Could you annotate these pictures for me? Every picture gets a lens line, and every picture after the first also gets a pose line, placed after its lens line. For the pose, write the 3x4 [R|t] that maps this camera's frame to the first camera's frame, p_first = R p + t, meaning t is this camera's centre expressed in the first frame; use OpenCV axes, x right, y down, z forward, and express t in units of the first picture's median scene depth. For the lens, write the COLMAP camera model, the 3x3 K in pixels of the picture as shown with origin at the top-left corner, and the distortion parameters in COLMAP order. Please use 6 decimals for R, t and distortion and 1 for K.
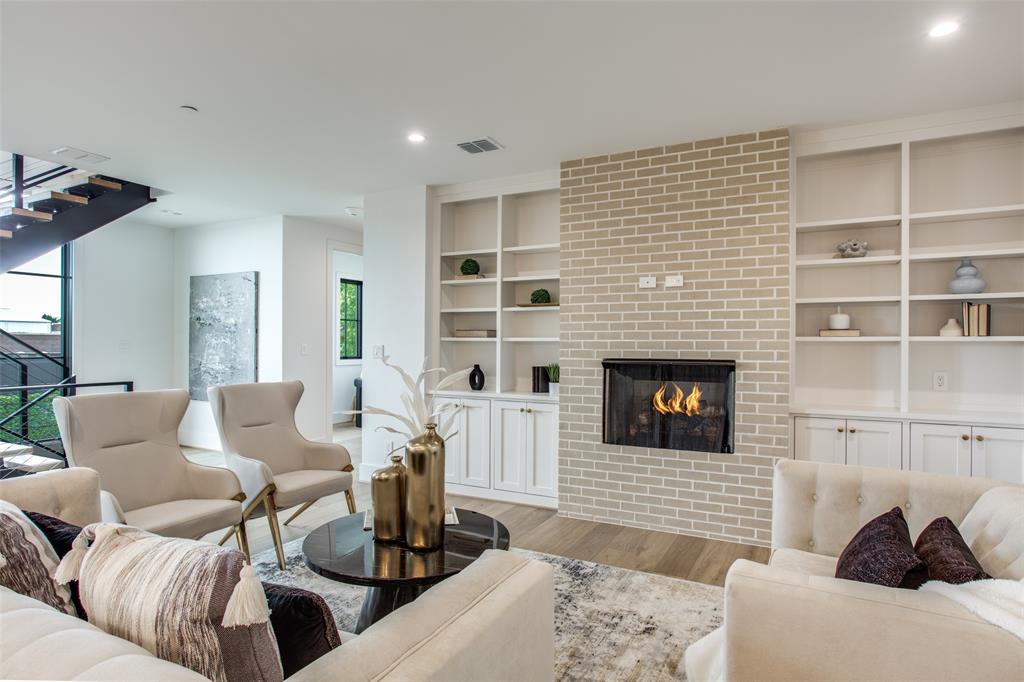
lens RADIAL K [[547.4, 0, 512.0], [0, 547.4, 341.0], [0, 0, 1]] dist [-0.008821, 0.001116]
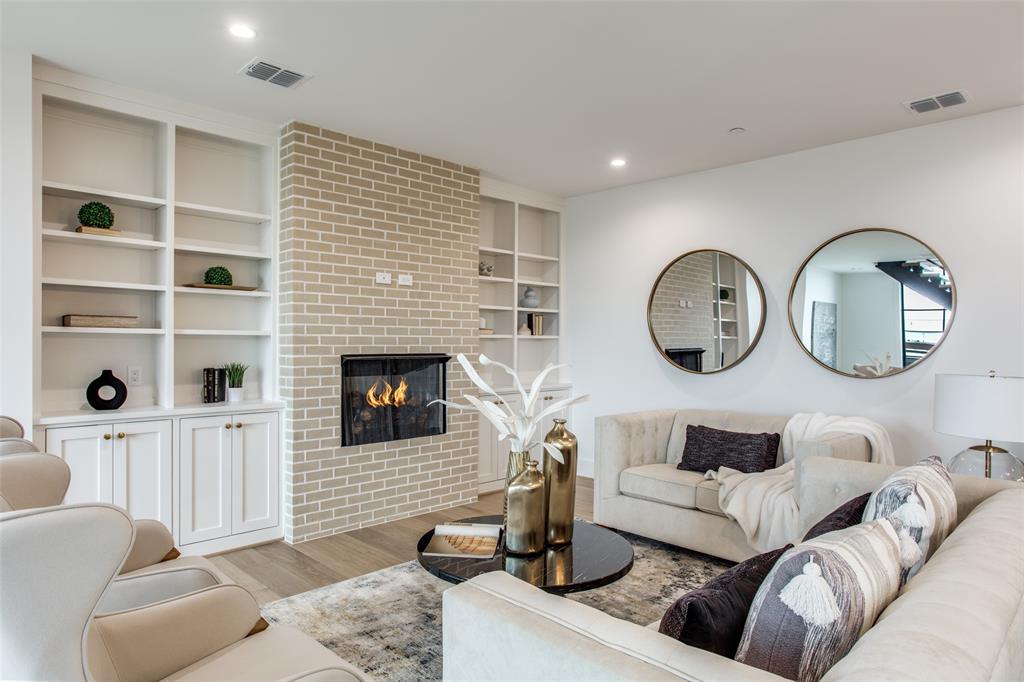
lens RADIAL K [[624.4, 0, 530.0], [0, 624.4, 340.6], [0, 0, 1]] dist [0.001577, 0.000574]
pose [[0.320657, 0.000705, 0.947195, -0.733792], [-0.012954, 0.999909, 0.003641, -0.000013], [-0.947107, -0.013438, 0.320637, 0.366750]]
